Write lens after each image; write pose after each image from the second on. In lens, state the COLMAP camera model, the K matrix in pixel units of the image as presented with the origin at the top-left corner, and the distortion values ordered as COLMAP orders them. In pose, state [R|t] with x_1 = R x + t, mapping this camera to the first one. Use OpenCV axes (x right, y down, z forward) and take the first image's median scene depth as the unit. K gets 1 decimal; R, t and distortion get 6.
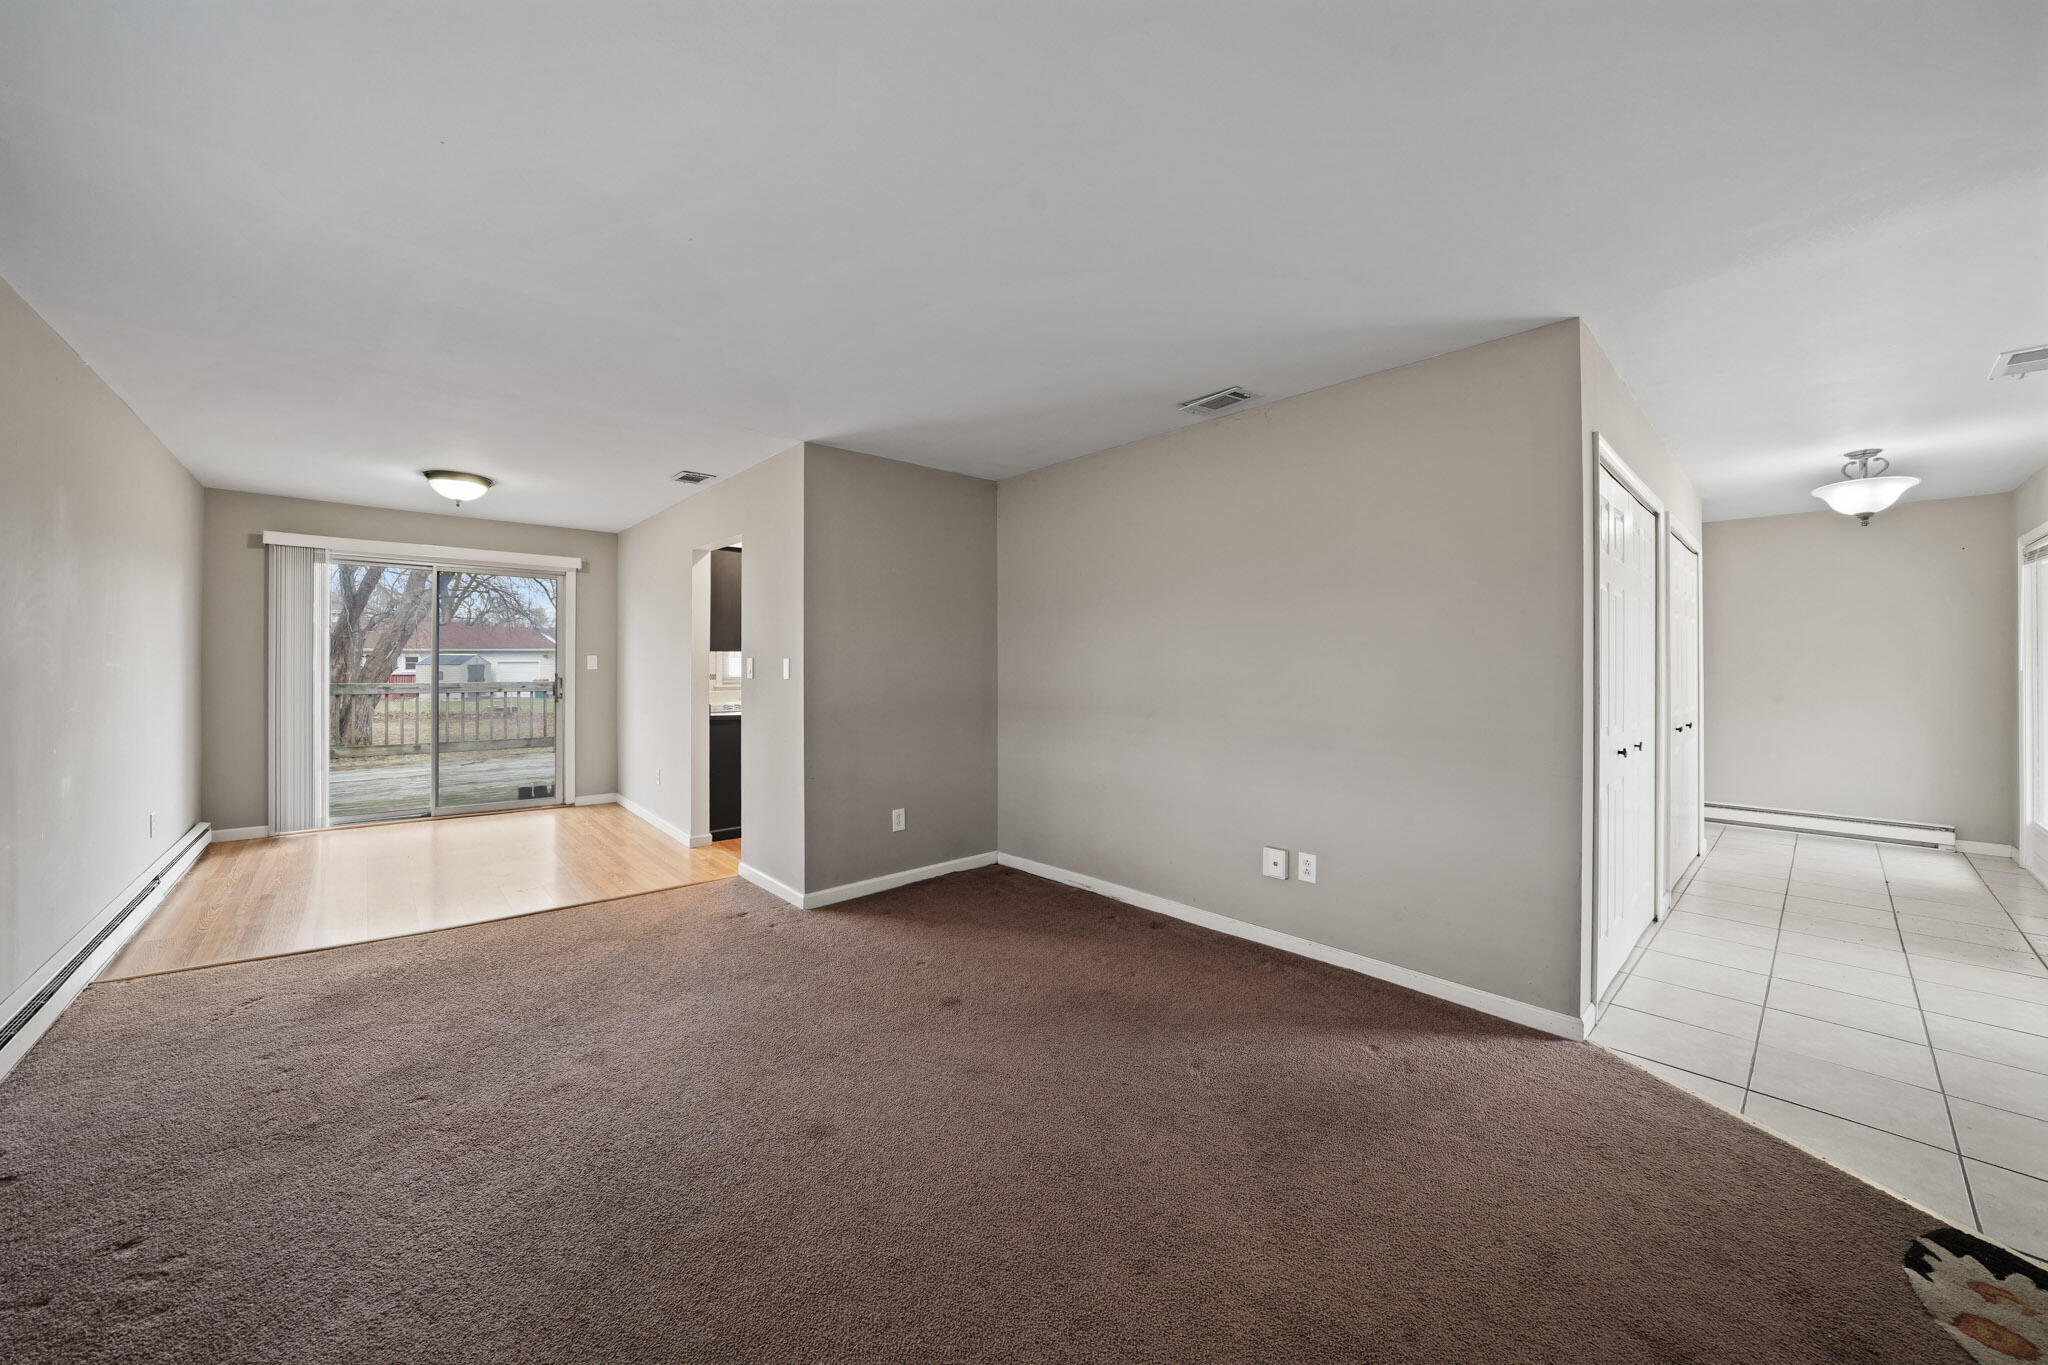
lens RADIAL K [[727.4, 0, 1020.9], [0, 727.4, 667.2], [0, 0, 1]] dist [-0.001855, 0.000006]
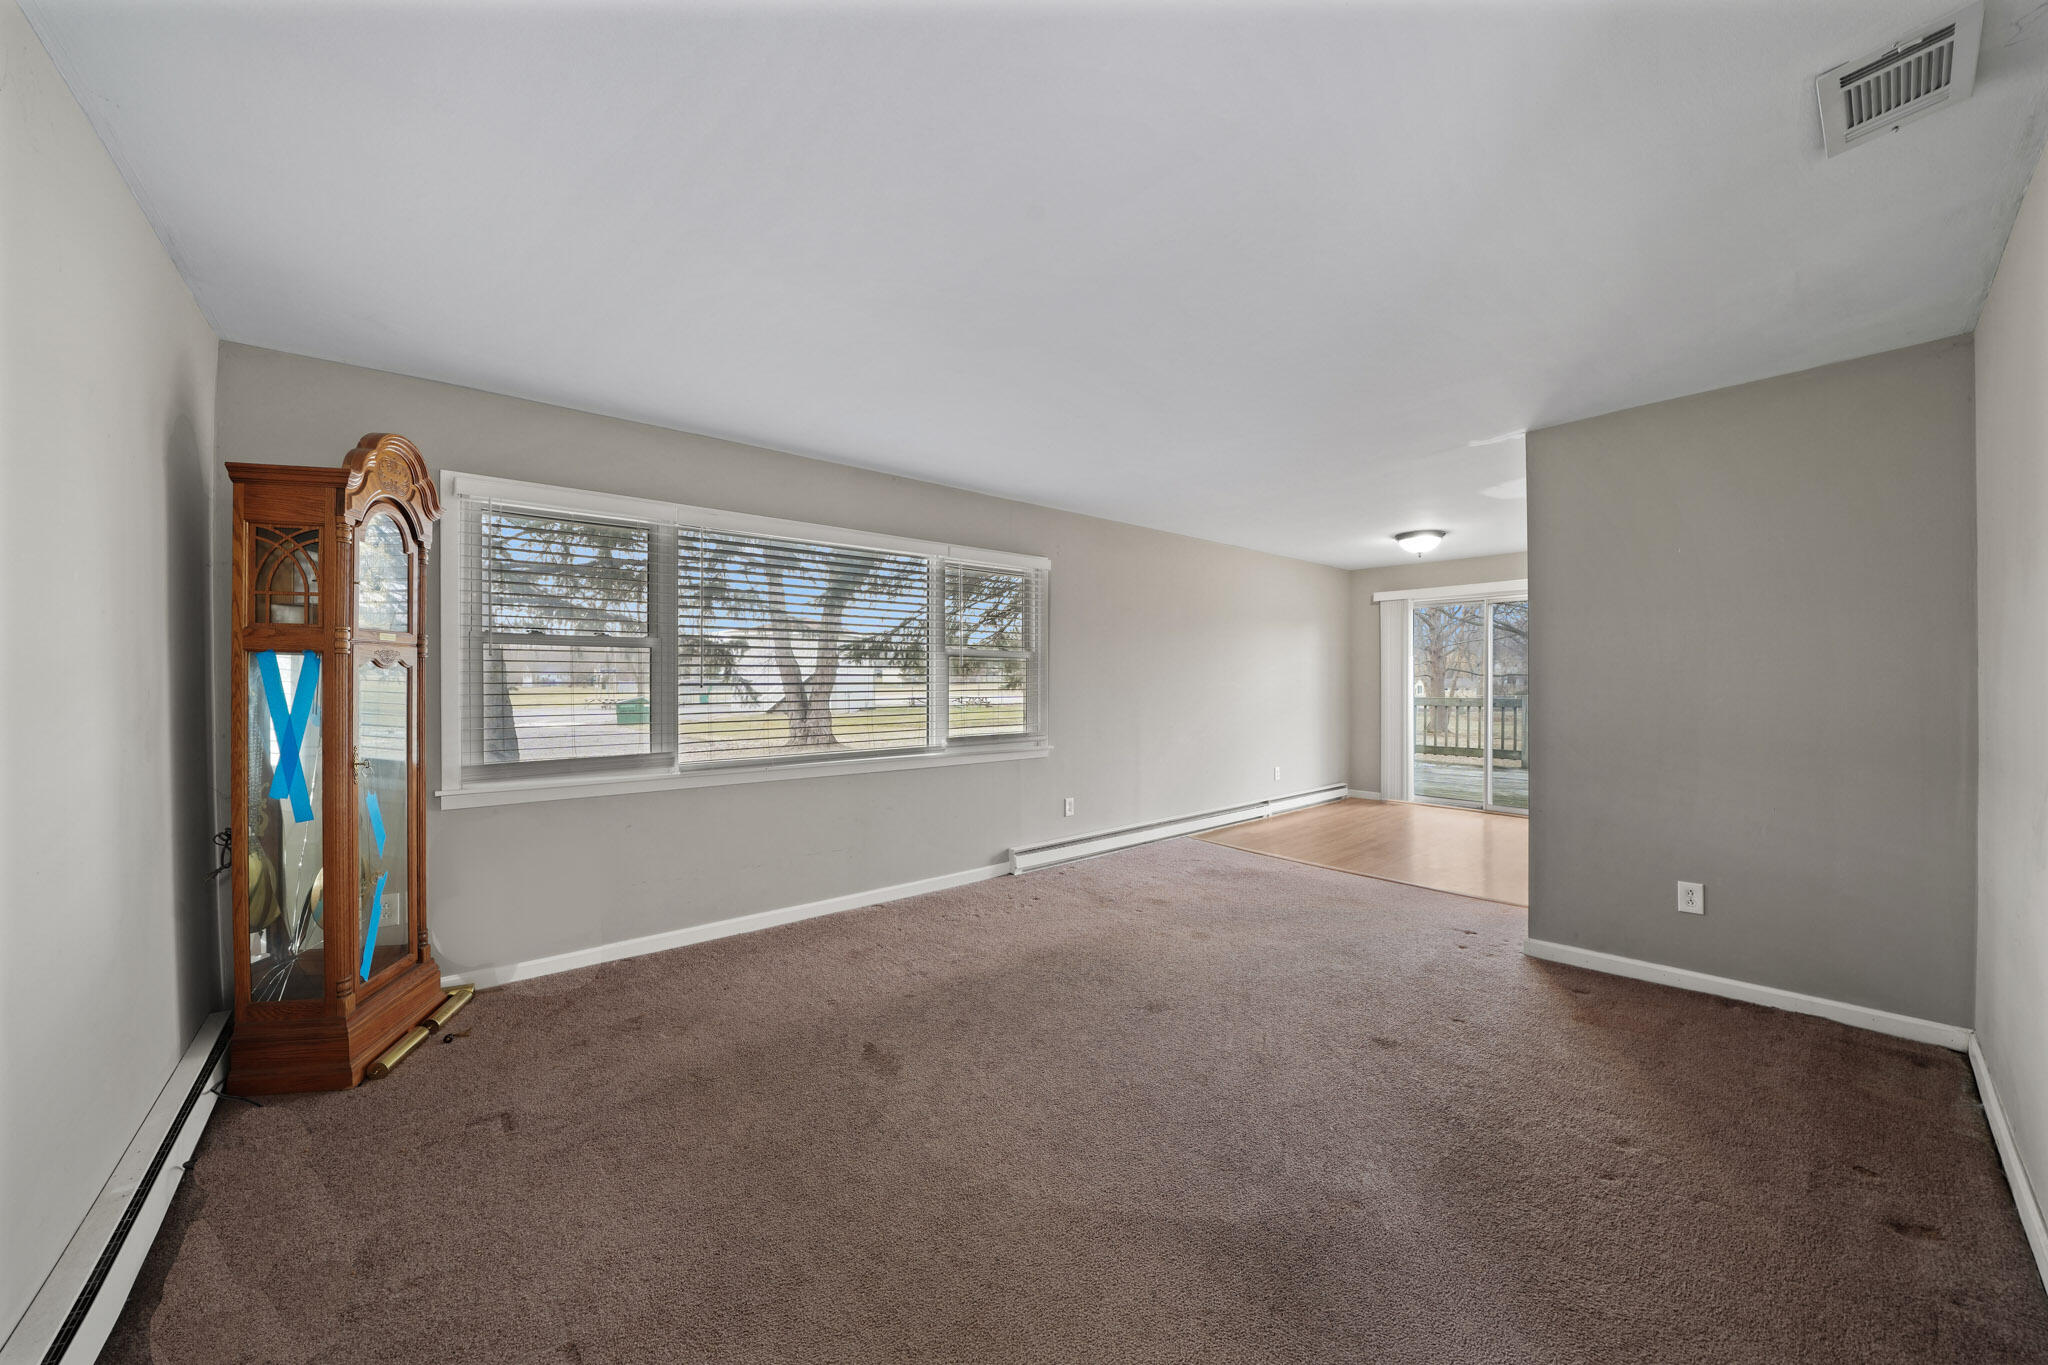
lens RADIAL K [[727.4, 0, 1021.7], [0, 727.4, 689.2], [0, 0, 1]] dist [-0.001855, 0.000006]
pose [[-0.012884, 0.001191, -0.999916, 0.548744], [0.007367, 0.999972, 0.001096, 0.001357], [0.999890, -0.007352, -0.012893, 0.358051]]
